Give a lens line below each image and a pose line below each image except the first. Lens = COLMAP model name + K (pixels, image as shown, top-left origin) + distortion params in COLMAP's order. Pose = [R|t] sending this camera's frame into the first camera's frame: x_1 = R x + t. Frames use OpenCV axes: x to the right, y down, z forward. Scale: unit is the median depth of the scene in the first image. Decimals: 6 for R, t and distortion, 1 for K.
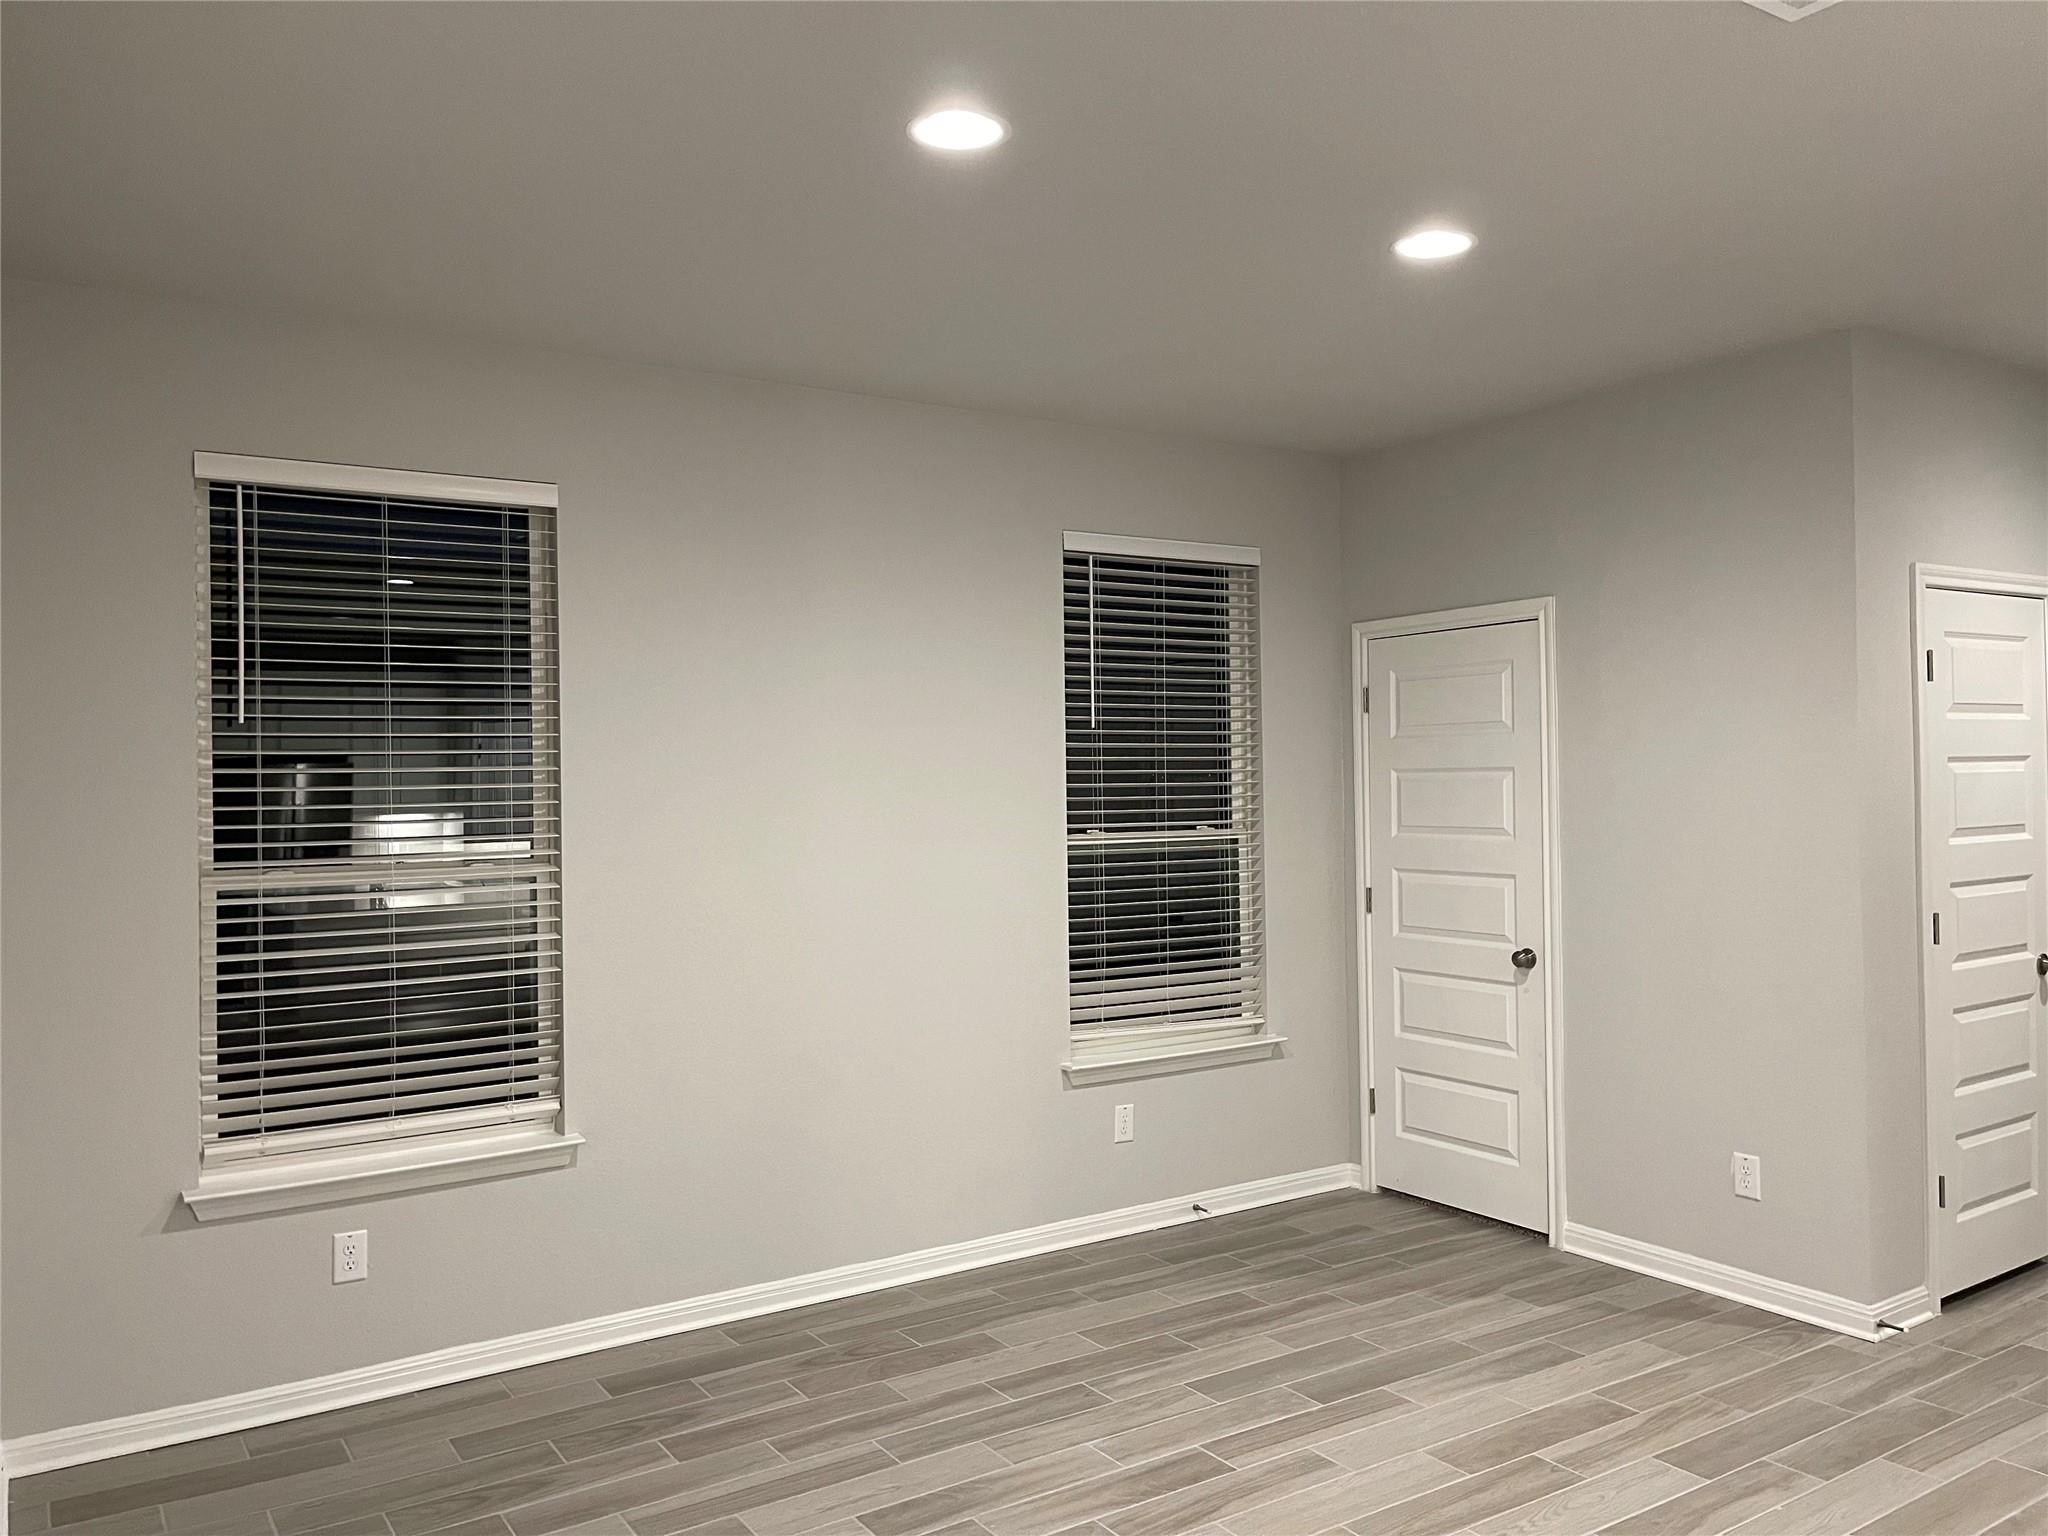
lens RADIAL K [[1533.9, 0, 1031.5], [0, 1533.9, 779.2], [0, 0, 1]] dist [0.088207, -0.117034]
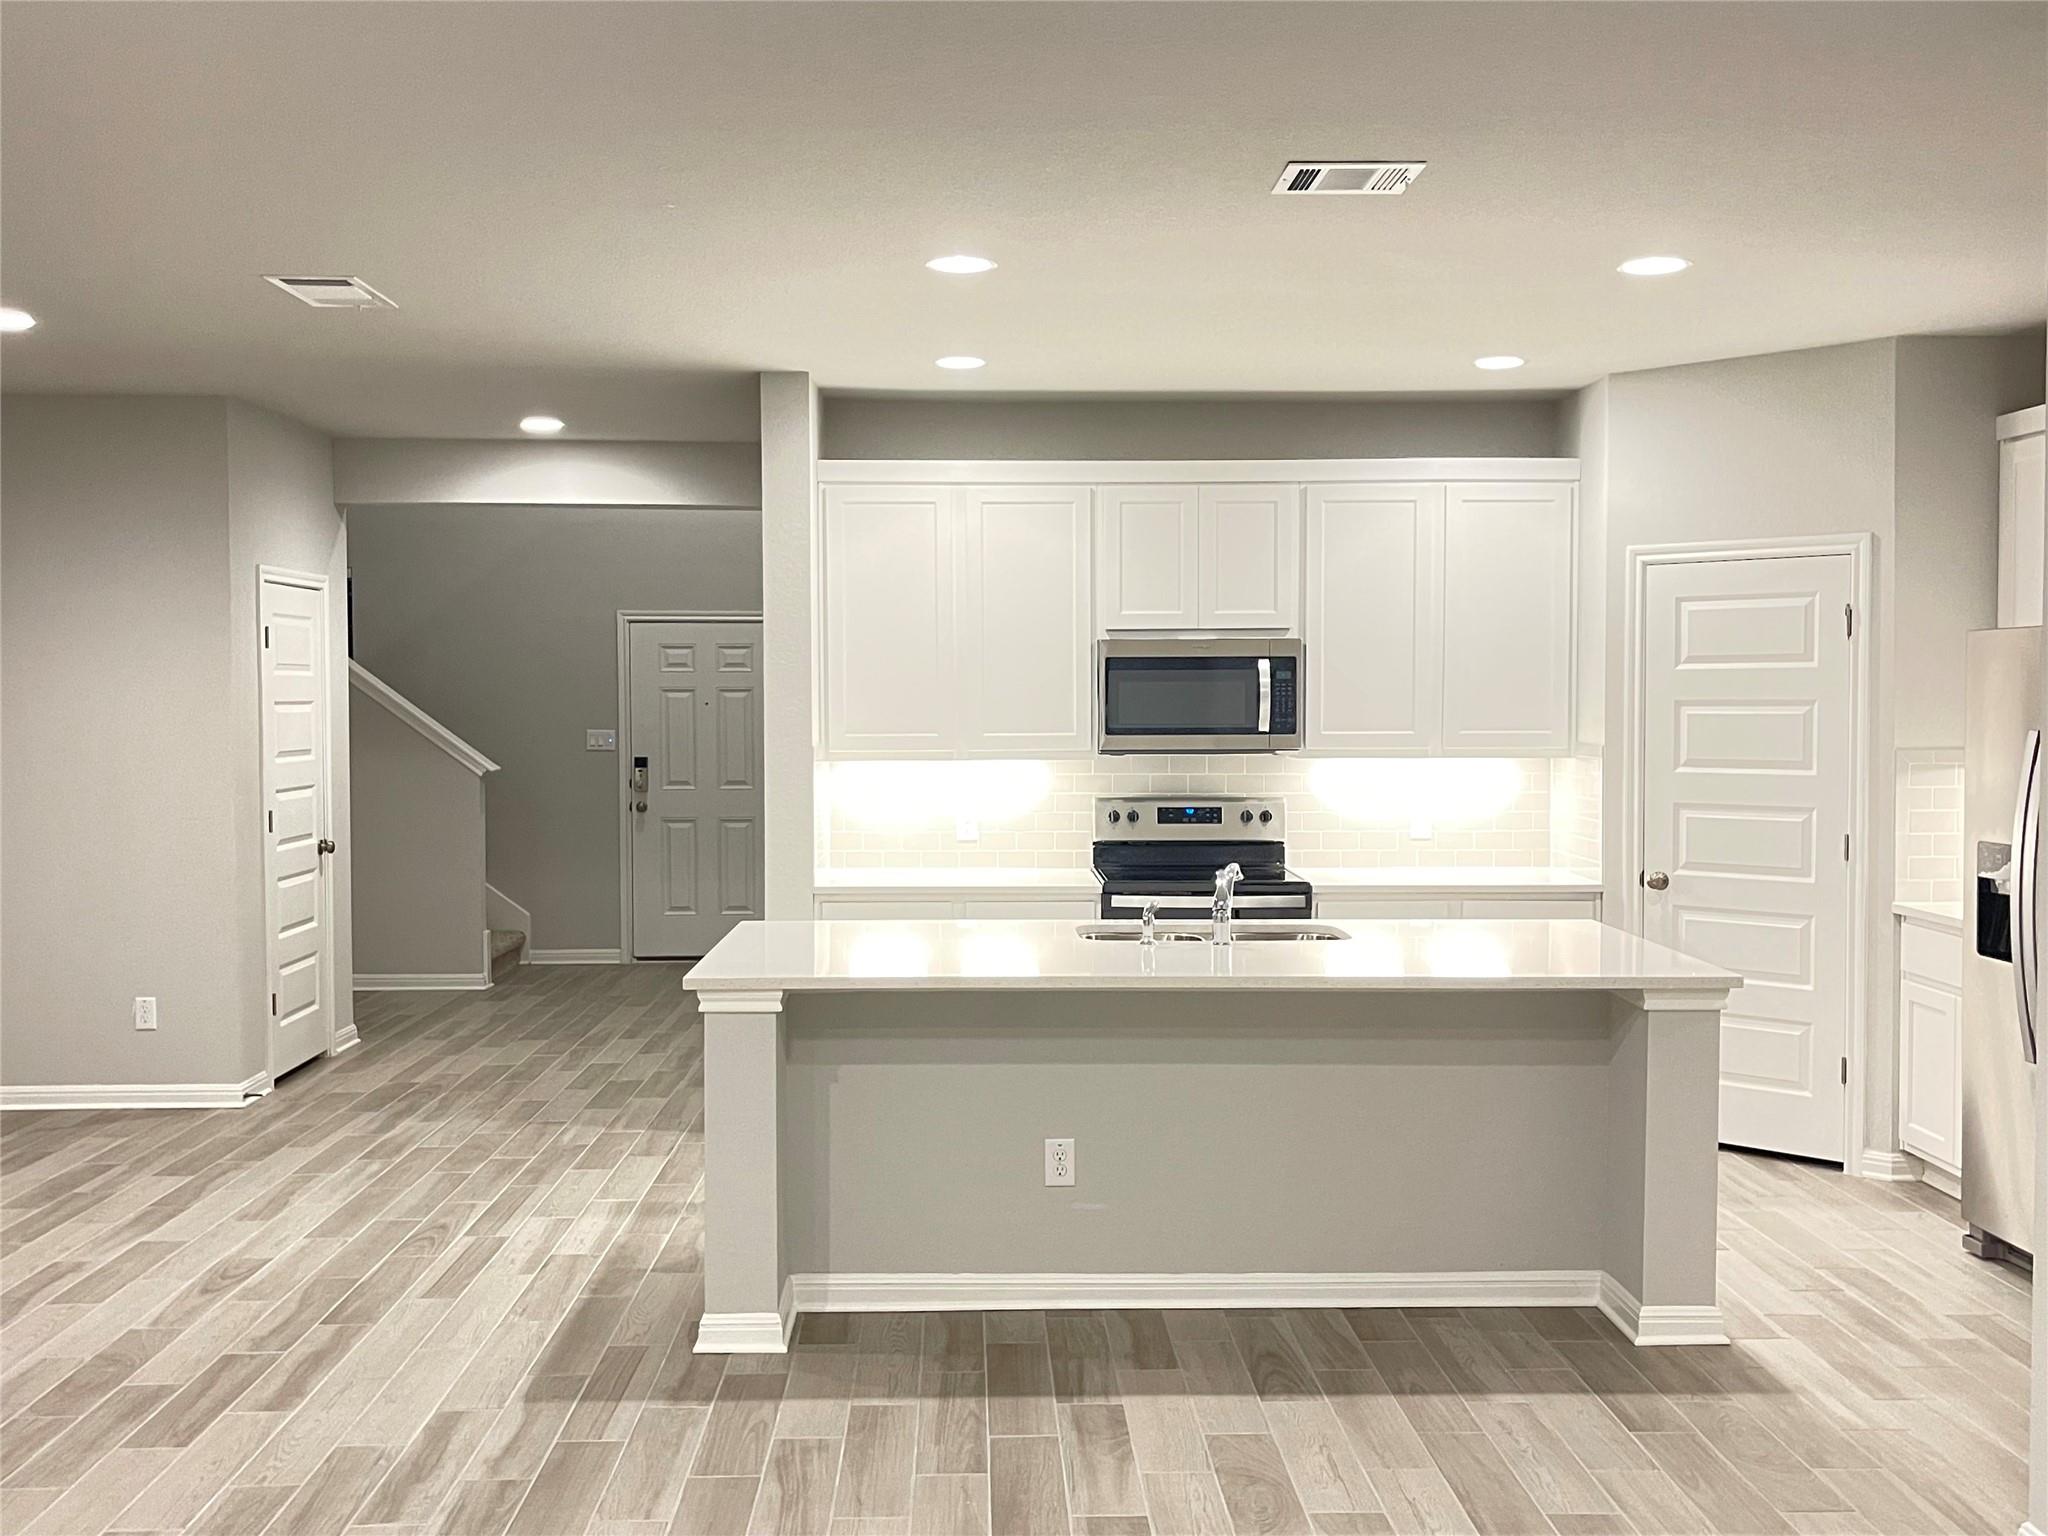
lens RADIAL K [[1977.0, 0, 1028.2], [0, 1977.0, 790.2], [0, 0, 1]] dist [0.030054, 0.003058]
pose [[0.520841, -0.023504, 0.853330, -0.563003], [-0.008971, 0.999415, 0.033003, 0.000543], [-0.853607, -0.024845, 0.520325, -0.497533]]
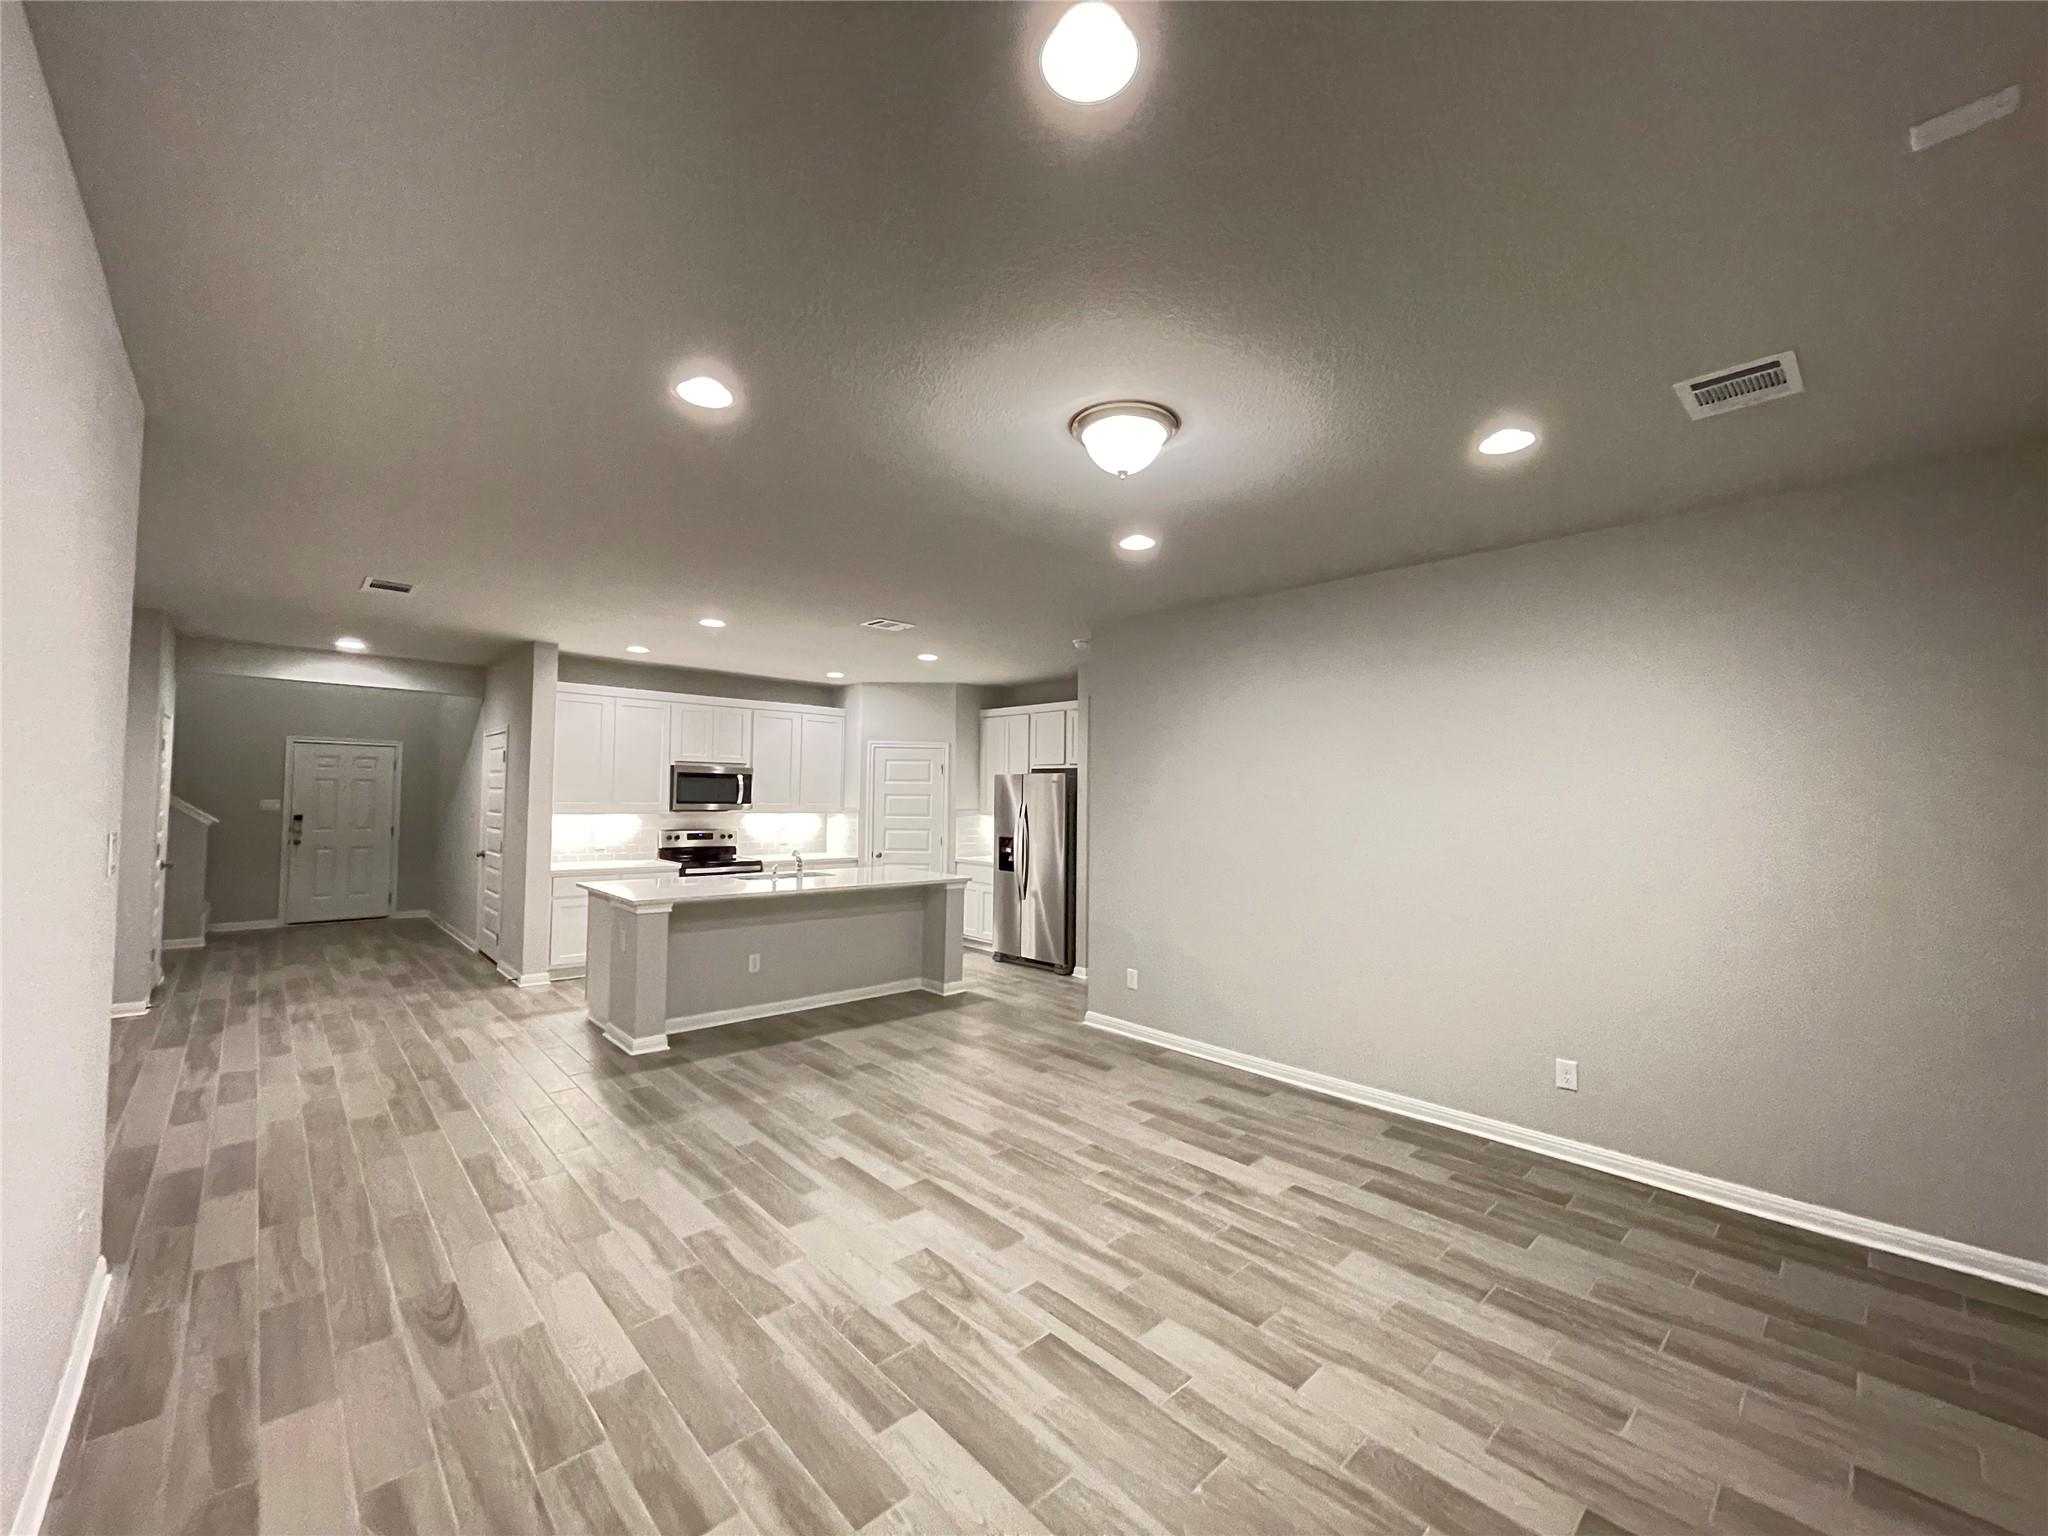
lens RADIAL K [[826.3, 0, 1024.0], [0, 826.3, 768.0], [0, 0, 1]] dist [-0.001454, -0.000112]
pose [[-0.176649, 0.050815, 0.982961, -0.899203], [-0.014022, 0.998435, -0.054135, 0.015723], [-0.984174, -0.023346, -0.175660, -0.123388]]
